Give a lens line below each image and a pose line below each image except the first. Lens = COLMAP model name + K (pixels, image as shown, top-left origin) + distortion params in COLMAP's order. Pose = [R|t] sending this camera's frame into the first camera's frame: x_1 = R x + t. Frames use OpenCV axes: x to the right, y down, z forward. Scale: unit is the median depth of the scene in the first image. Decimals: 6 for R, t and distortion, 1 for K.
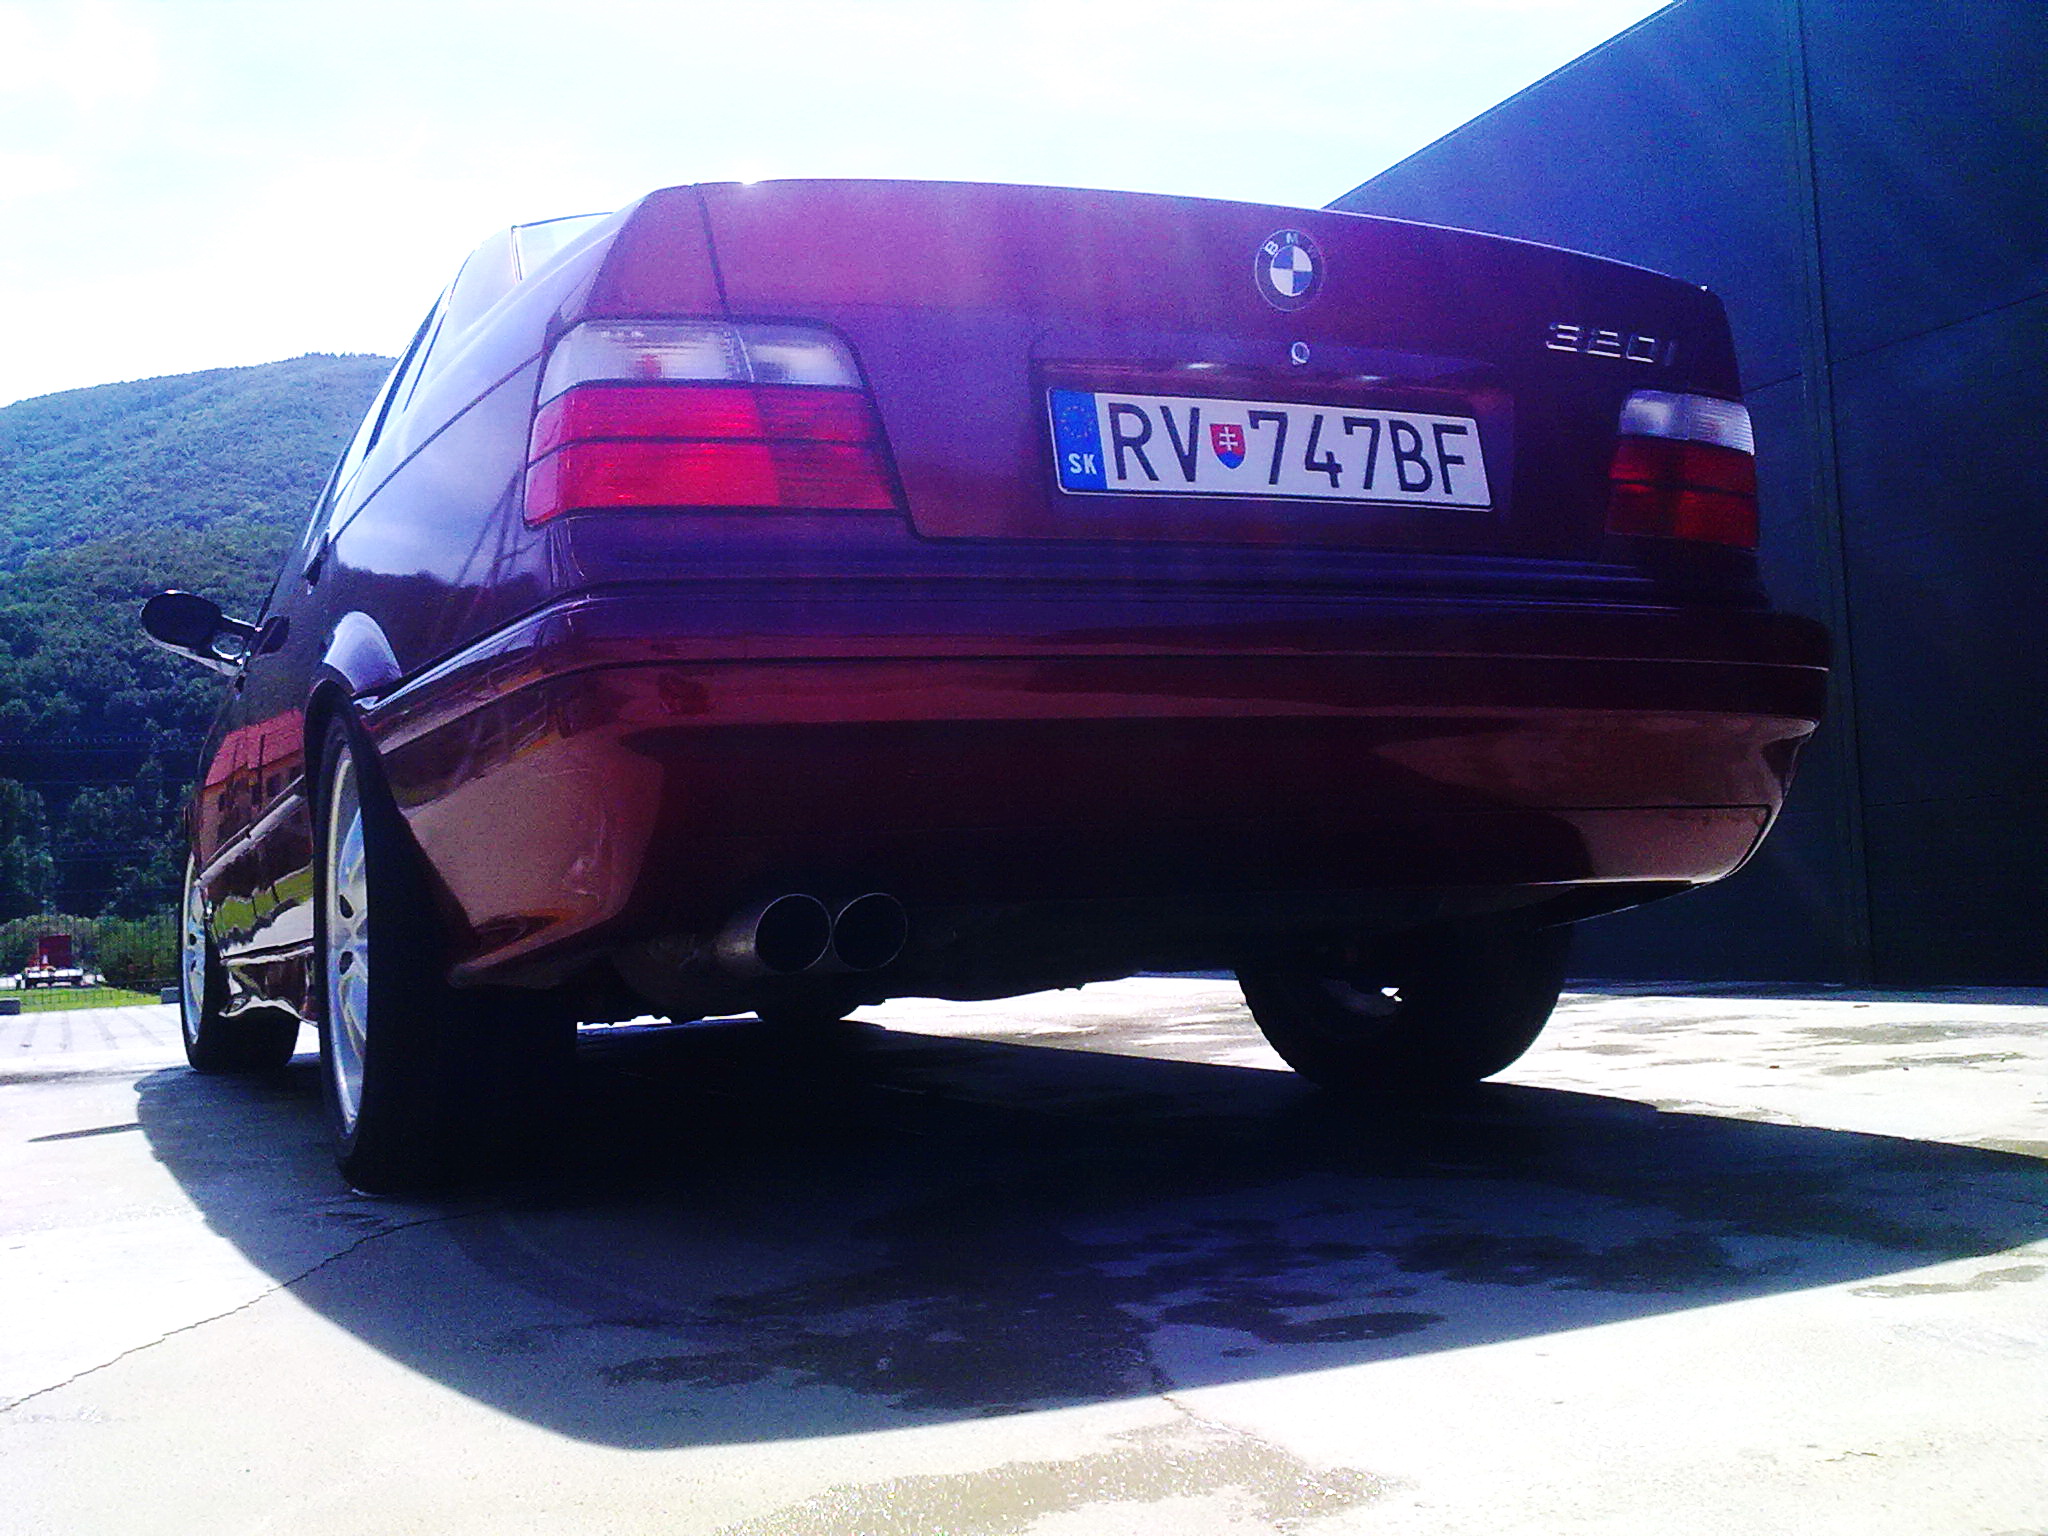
lens RADIAL K [[2188.7, 0, 974.4], [0, 2188.7, 764.0], [0, 0, 1]] dist [0.003089, 0.014694]
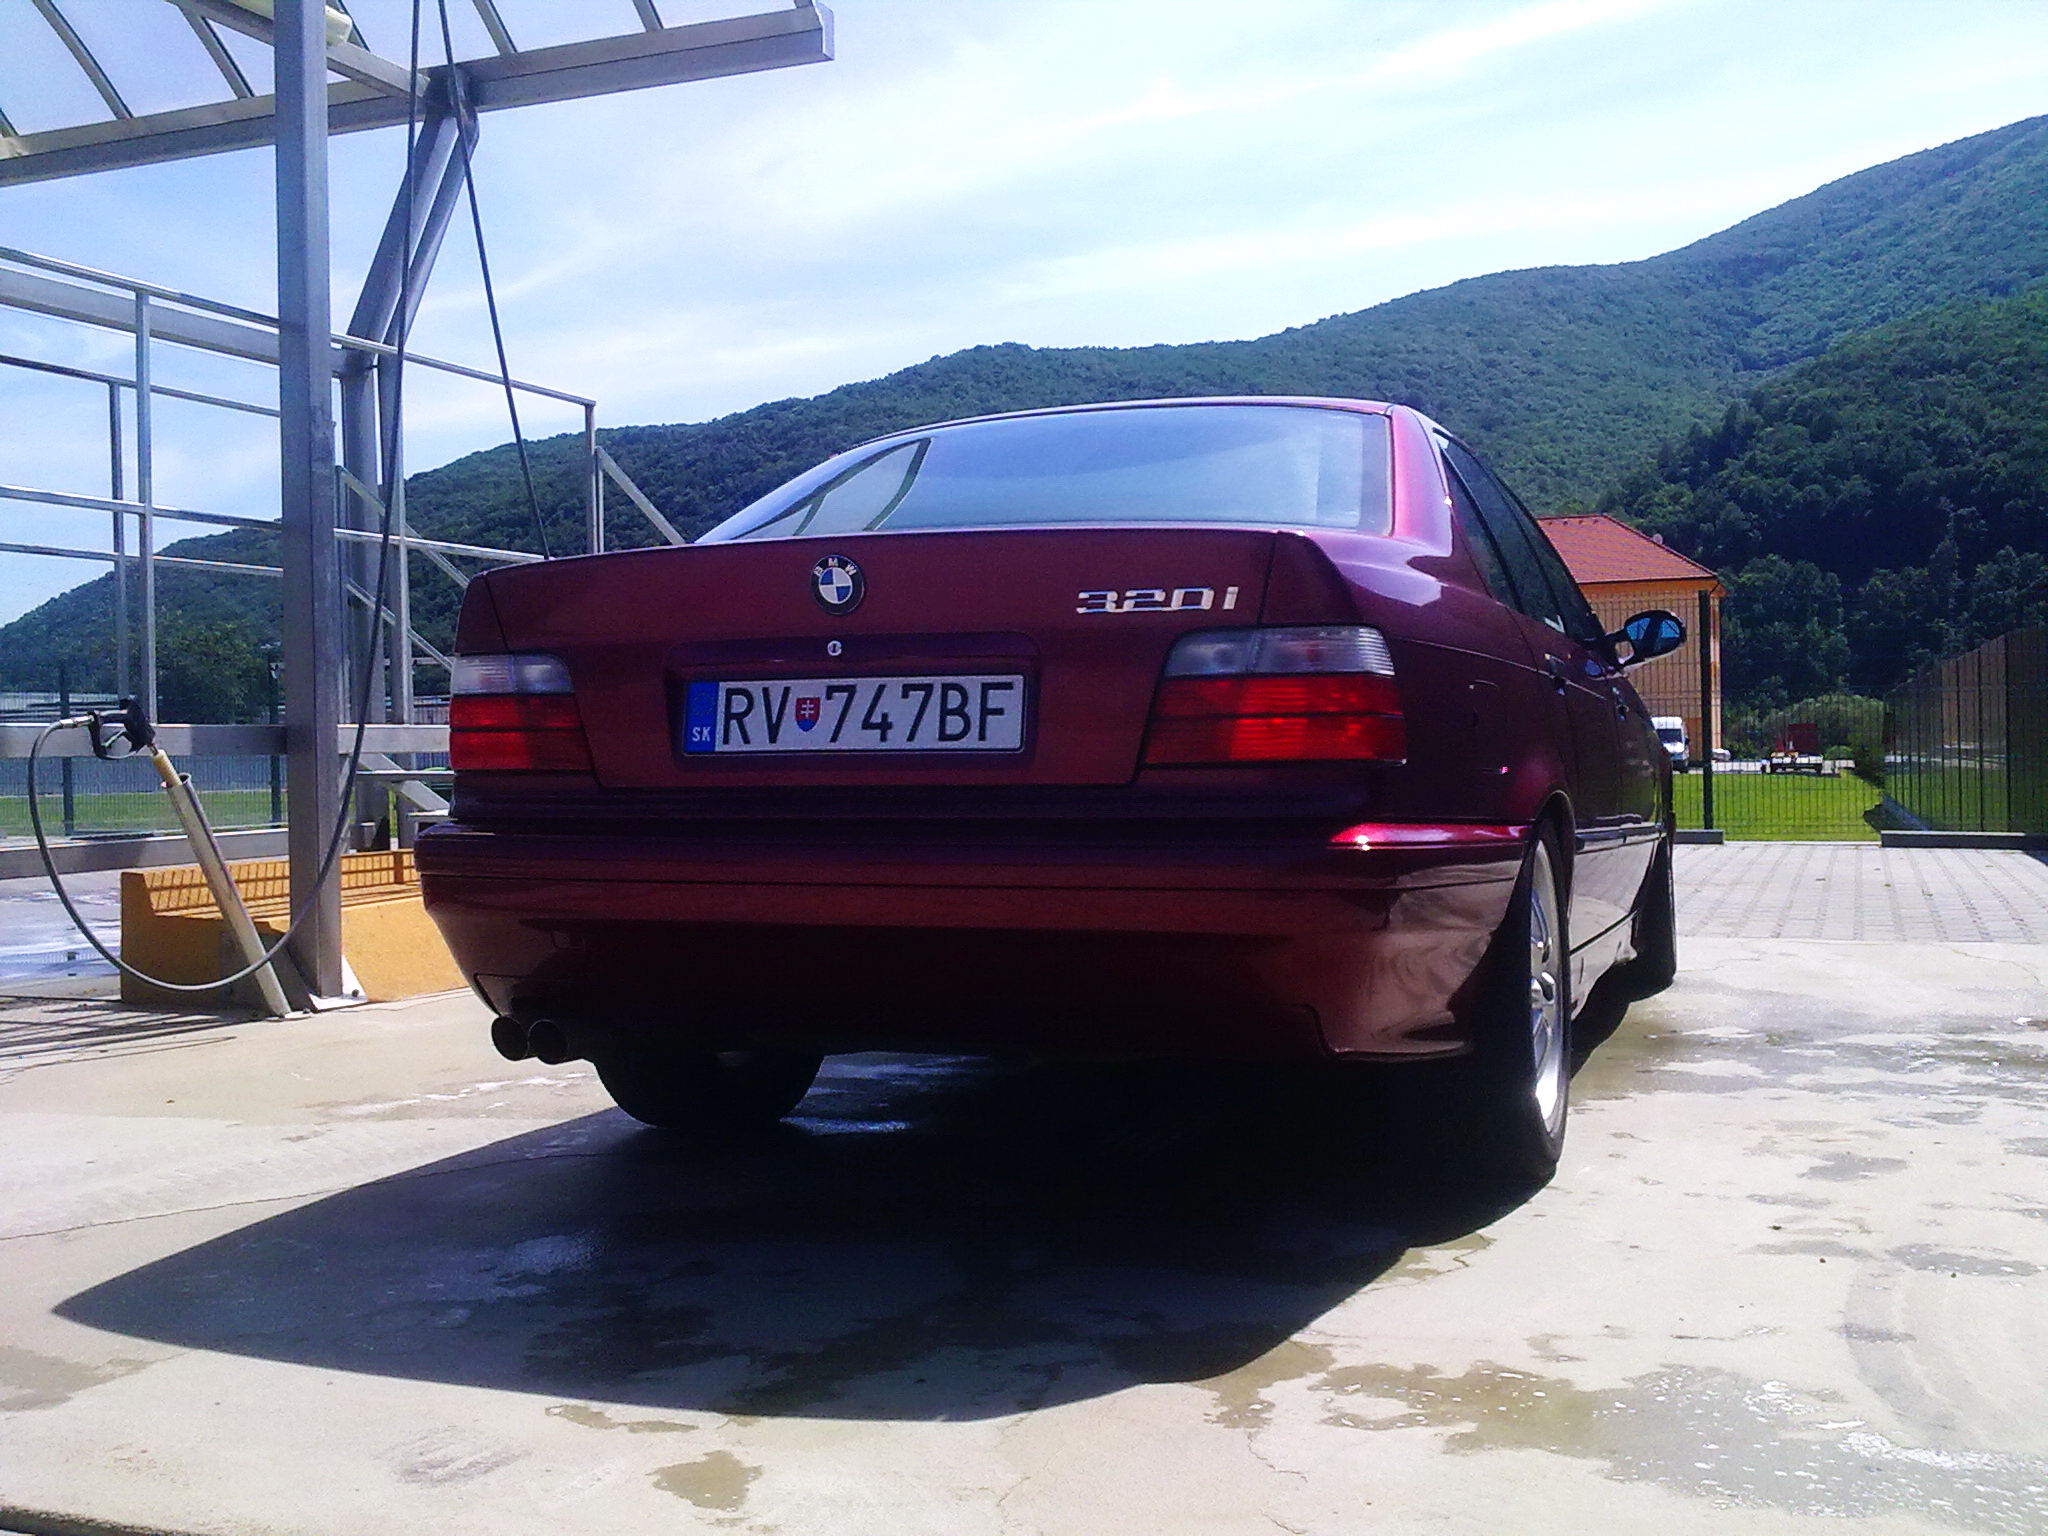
lens RADIAL K [[2188.7, 0, 974.4], [0, 2188.7, 764.0], [0, 0, 1]] dist [0.003089, 0.014694]
pose [[0.684451, 0.048137, -0.727468, 1.133280], [0.031443, 0.994940, 0.095419, -0.229903], [0.728380, -0.088184, 0.679475, 0.127691]]
